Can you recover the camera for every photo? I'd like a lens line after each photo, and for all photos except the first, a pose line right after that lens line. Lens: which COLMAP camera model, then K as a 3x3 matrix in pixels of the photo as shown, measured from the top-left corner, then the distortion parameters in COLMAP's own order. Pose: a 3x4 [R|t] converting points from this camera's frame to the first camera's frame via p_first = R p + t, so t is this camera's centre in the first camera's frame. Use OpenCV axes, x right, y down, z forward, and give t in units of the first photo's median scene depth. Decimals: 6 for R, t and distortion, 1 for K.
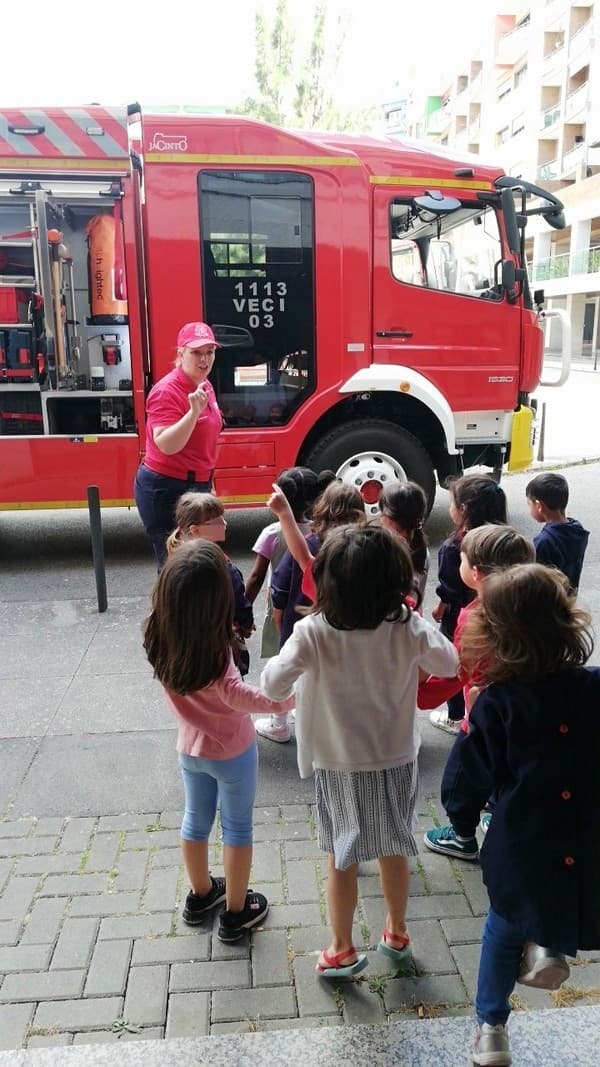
lens RADIAL K [[788.7, 0, 290.8], [0, 788.7, 539.4], [0, 0, 1]] dist [0.021498, -0.020364]
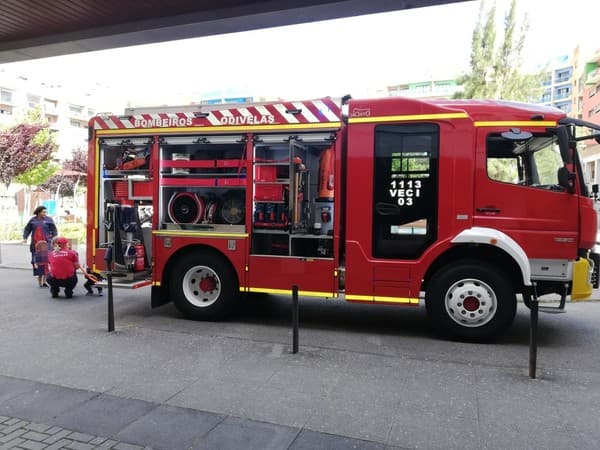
lens RADIAL K [[444.5, 0, 296.2], [0, 444.5, 229.7], [0, 0, 1]] dist [0.036798, -0.040025]
pose [[0.916361, 0.042613, -0.398078, 0.140779], [-0.115813, 0.980022, -0.161690, -0.019934], [0.383236, 0.194269, 0.902990, -0.000228]]
